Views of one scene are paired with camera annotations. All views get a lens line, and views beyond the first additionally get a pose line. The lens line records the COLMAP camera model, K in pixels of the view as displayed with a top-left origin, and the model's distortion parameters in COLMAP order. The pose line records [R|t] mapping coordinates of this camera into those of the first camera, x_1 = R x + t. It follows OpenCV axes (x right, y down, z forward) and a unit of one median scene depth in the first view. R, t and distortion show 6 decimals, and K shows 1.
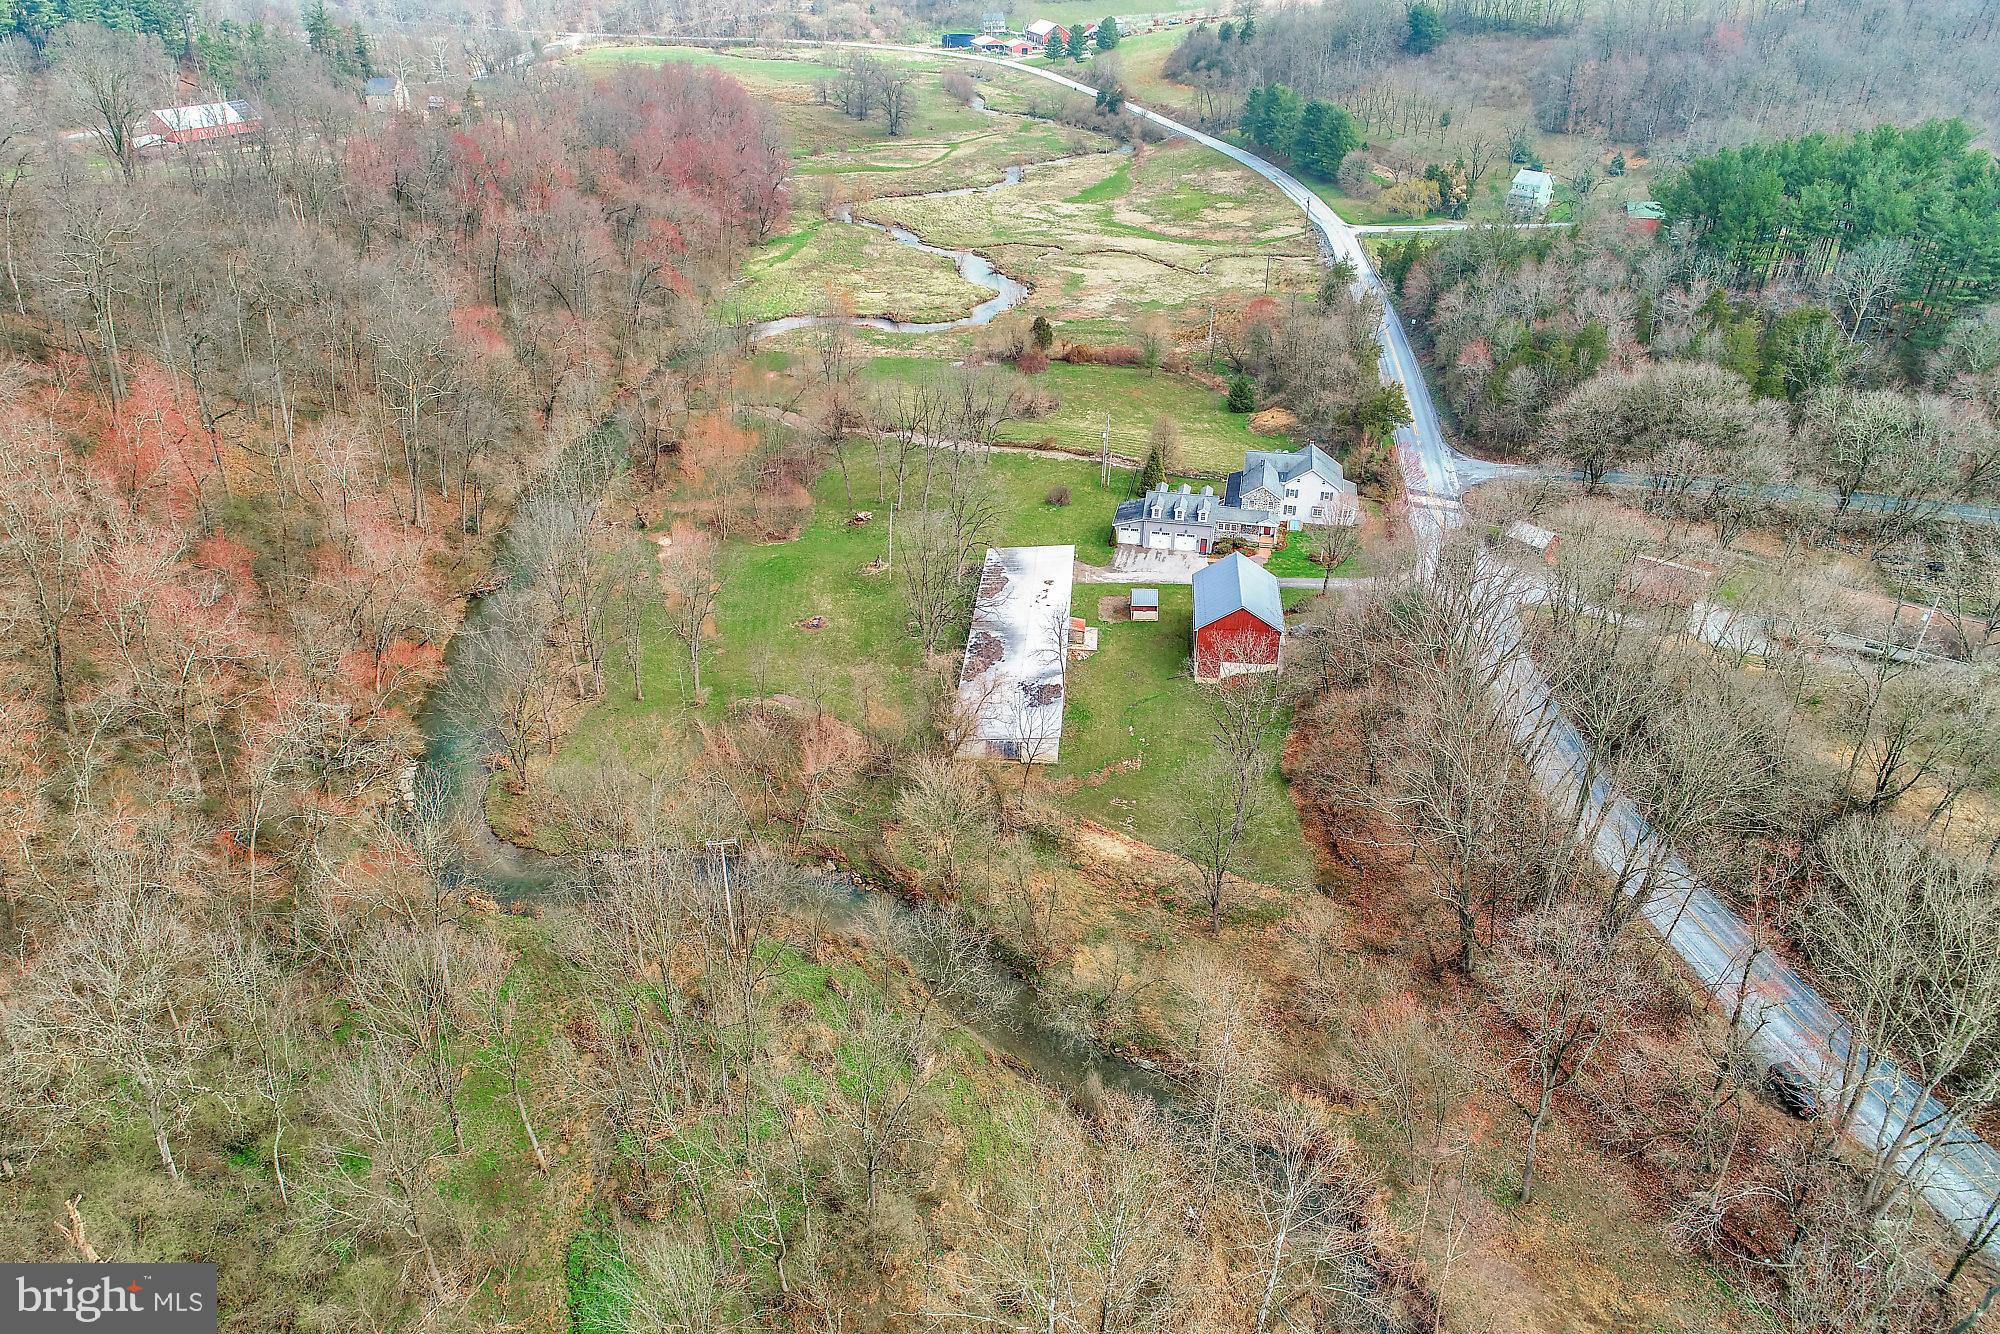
lens RADIAL K [[1345.0, 0, 1000.8], [0, 1345.0, 663.1], [0, 0, 1]] dist [0.000733, -0.002761]
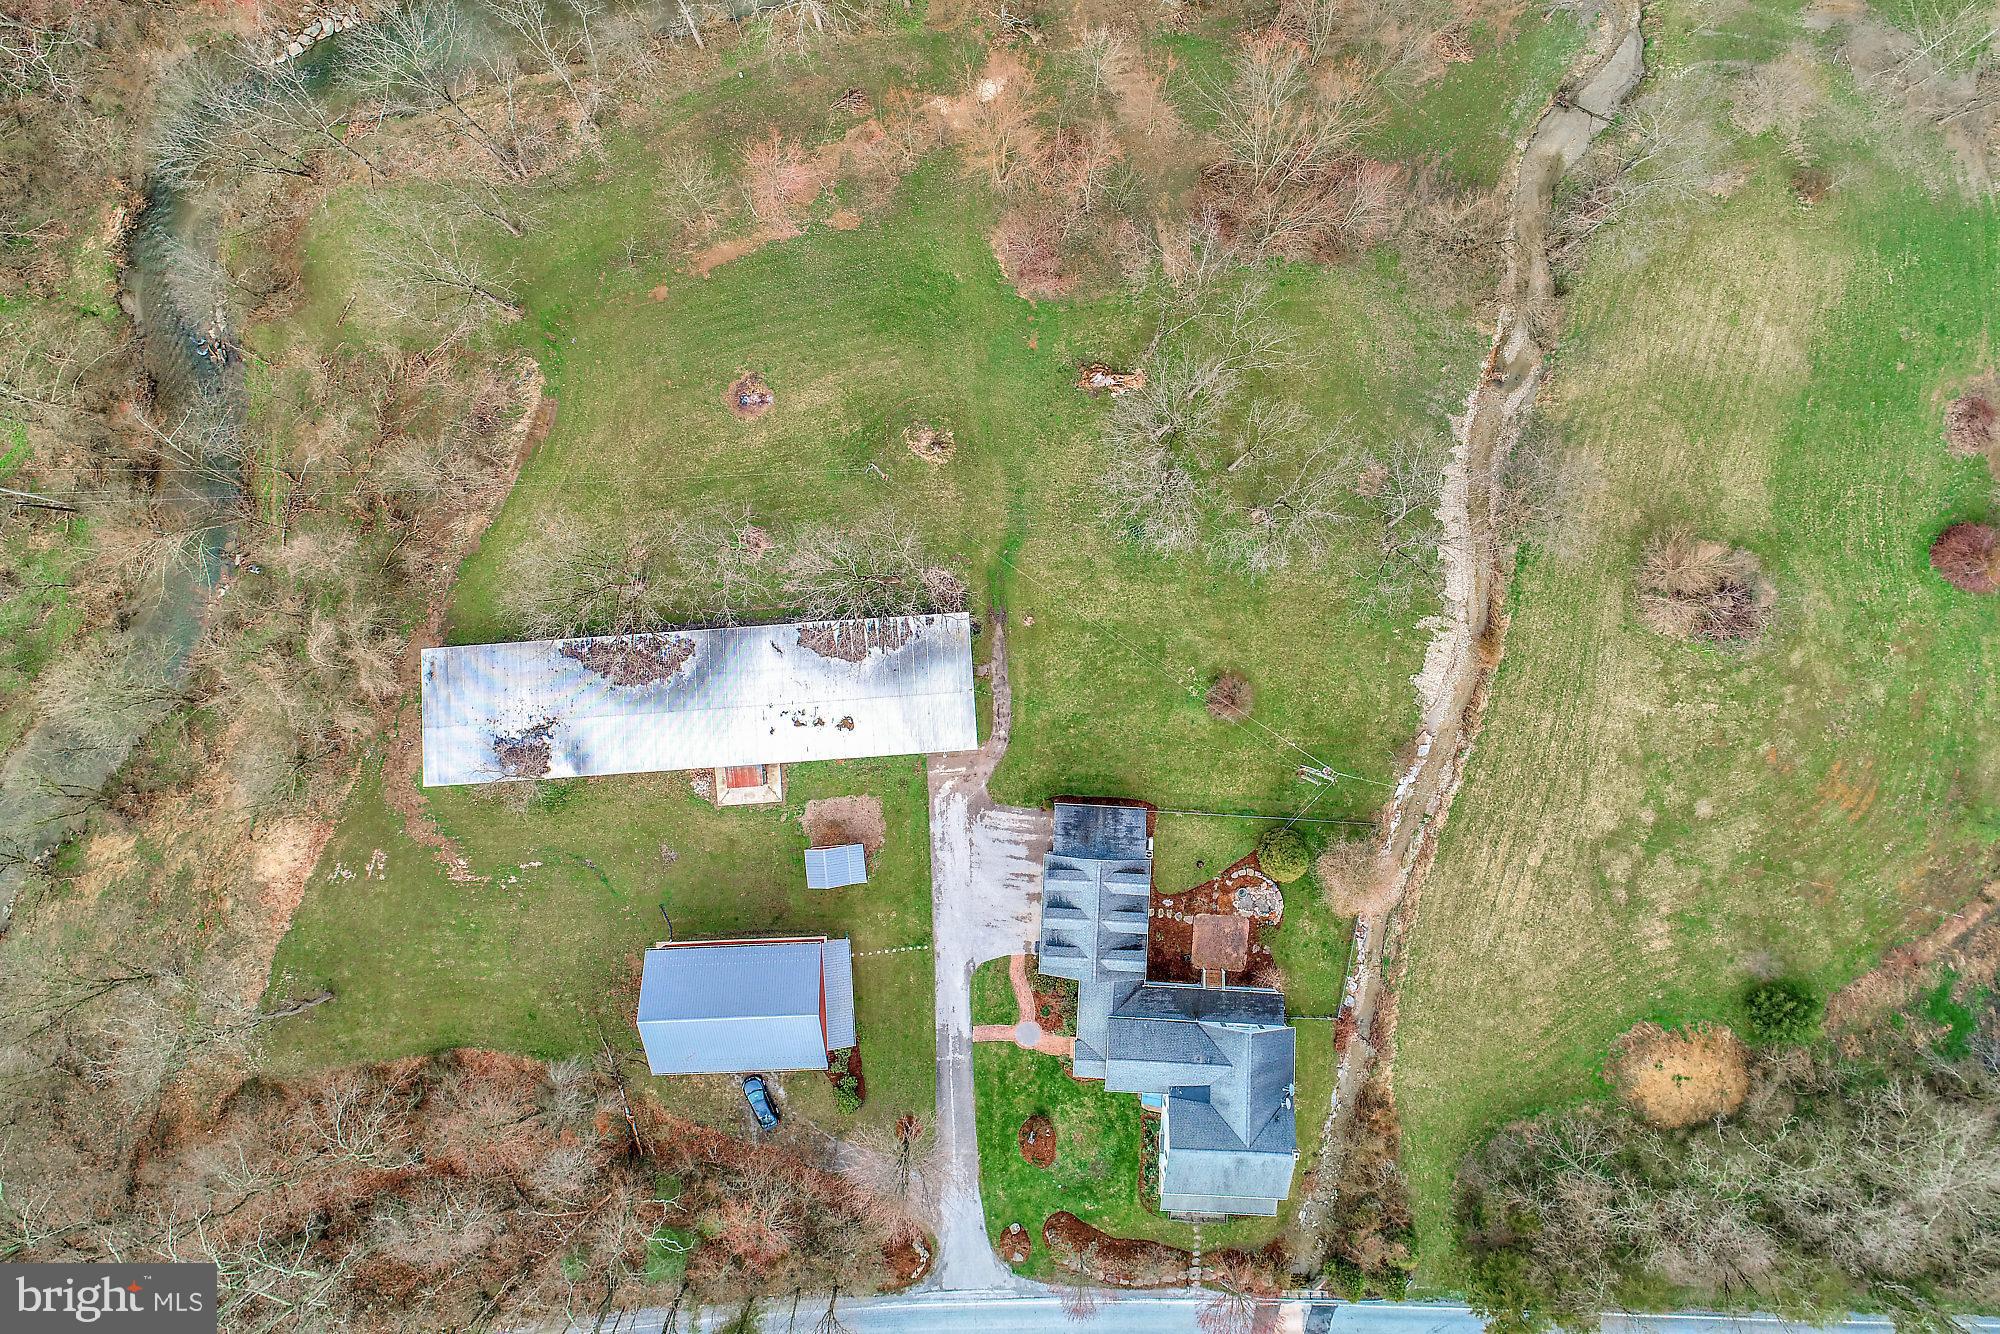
lens RADIAL K [[1345.0, 0, 1000.8], [0, 1345.0, 663.1], [0, 0, 1]] dist [0.000733, -0.002761]
pose [[0.145408, 0.989123, -0.022197, 0.019167], [-0.486833, 0.091064, 0.868735, -0.408497], [0.861307, -0.115515, 0.494779, 0.444270]]
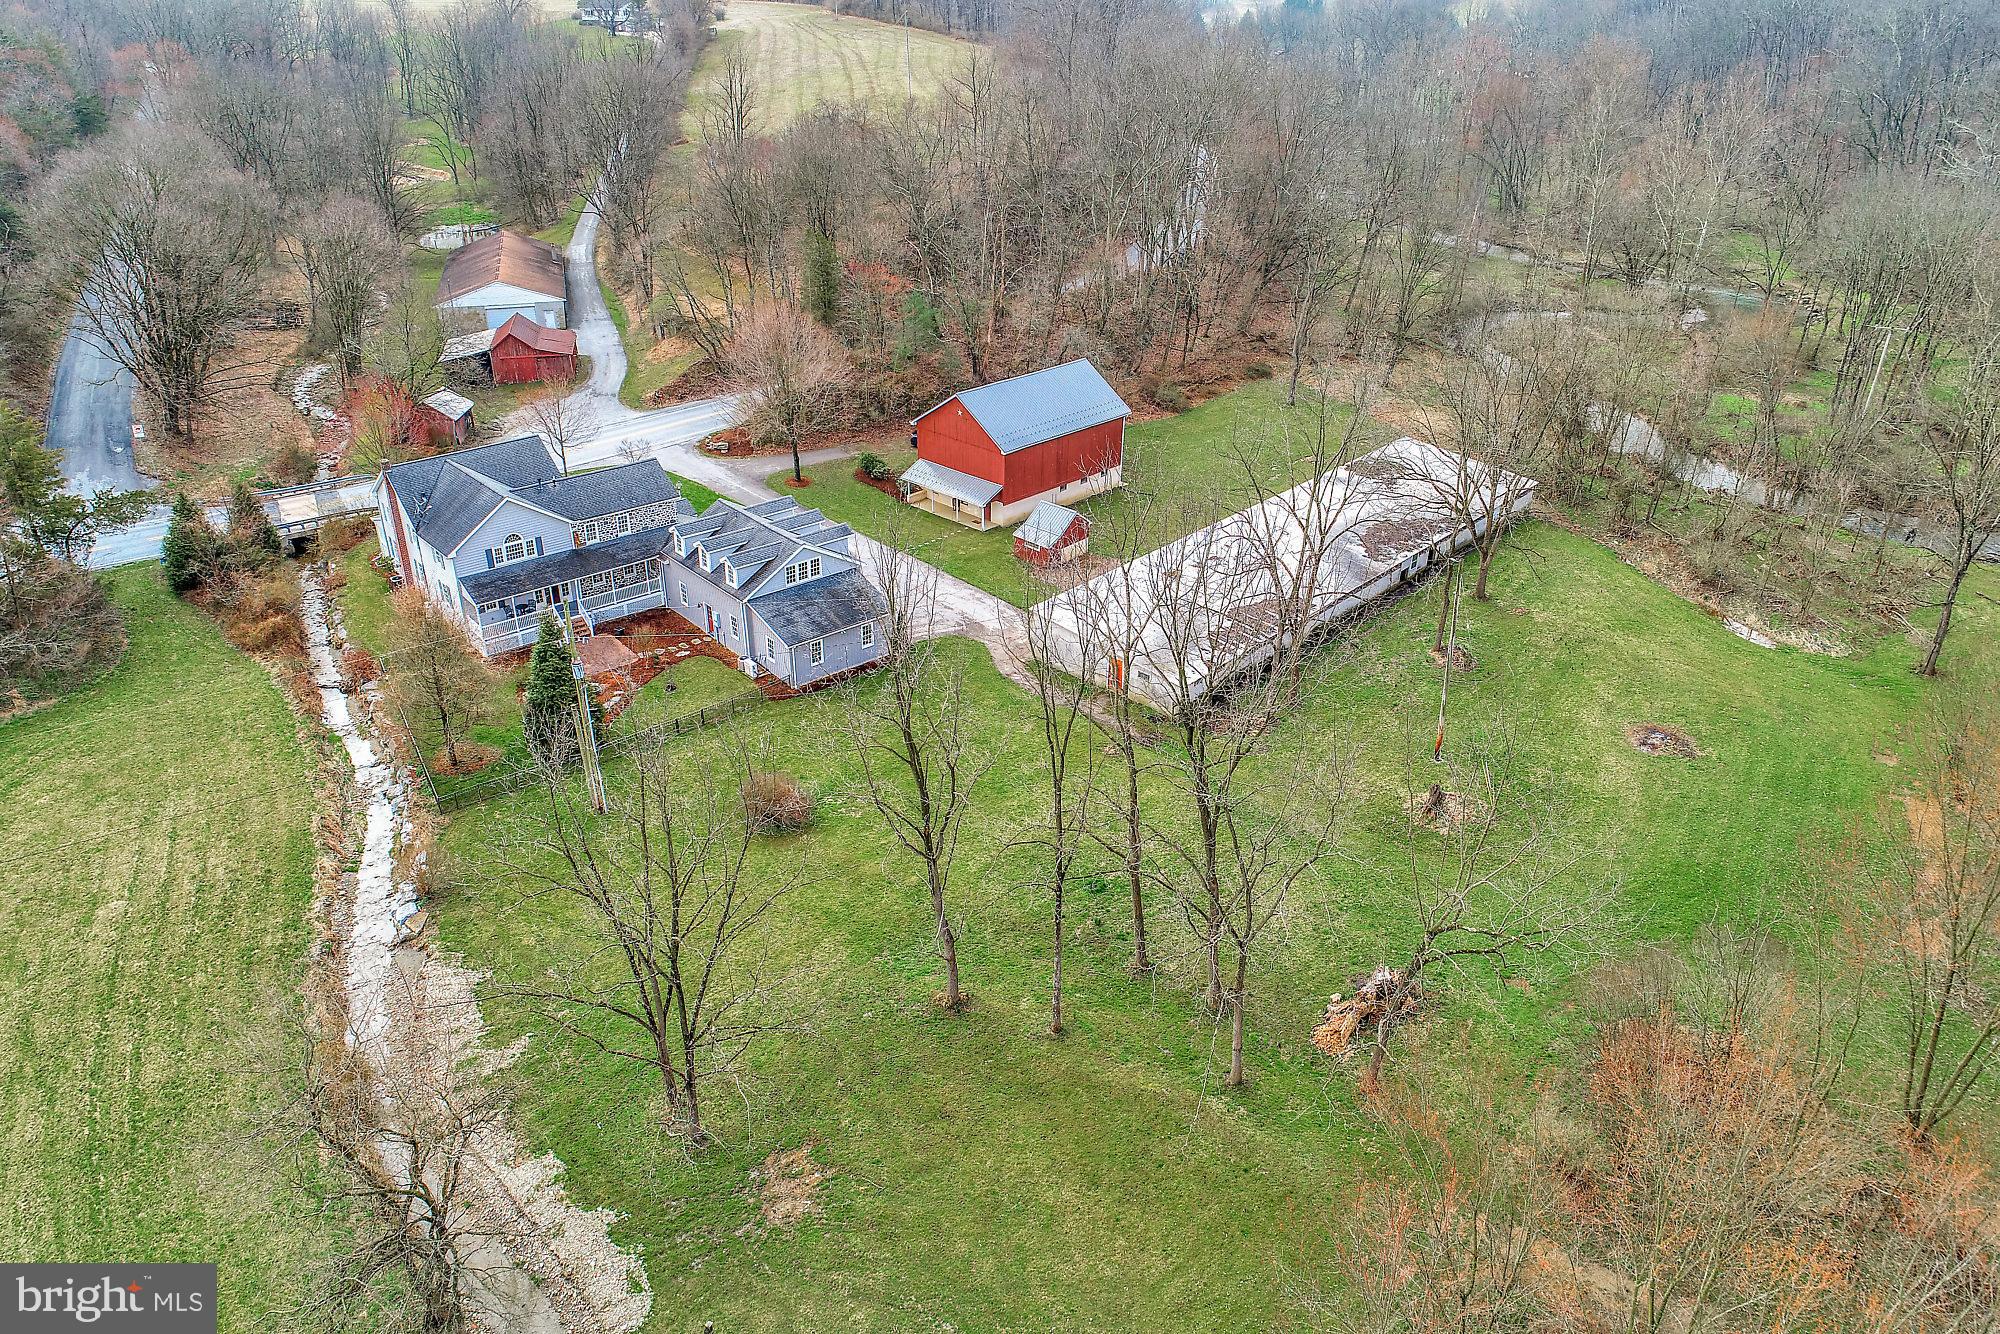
lens RADIAL K [[1345.0, 0, 1000.8], [0, 1345.0, 663.1], [0, 0, 1]] dist [0.000733, -0.002761]
pose [[-0.782063, -0.299298, 0.546624, -0.121656], [0.300827, 0.586863, 0.751728, -0.267183], [-0.545784, 0.752338, -0.368927, 0.751420]]
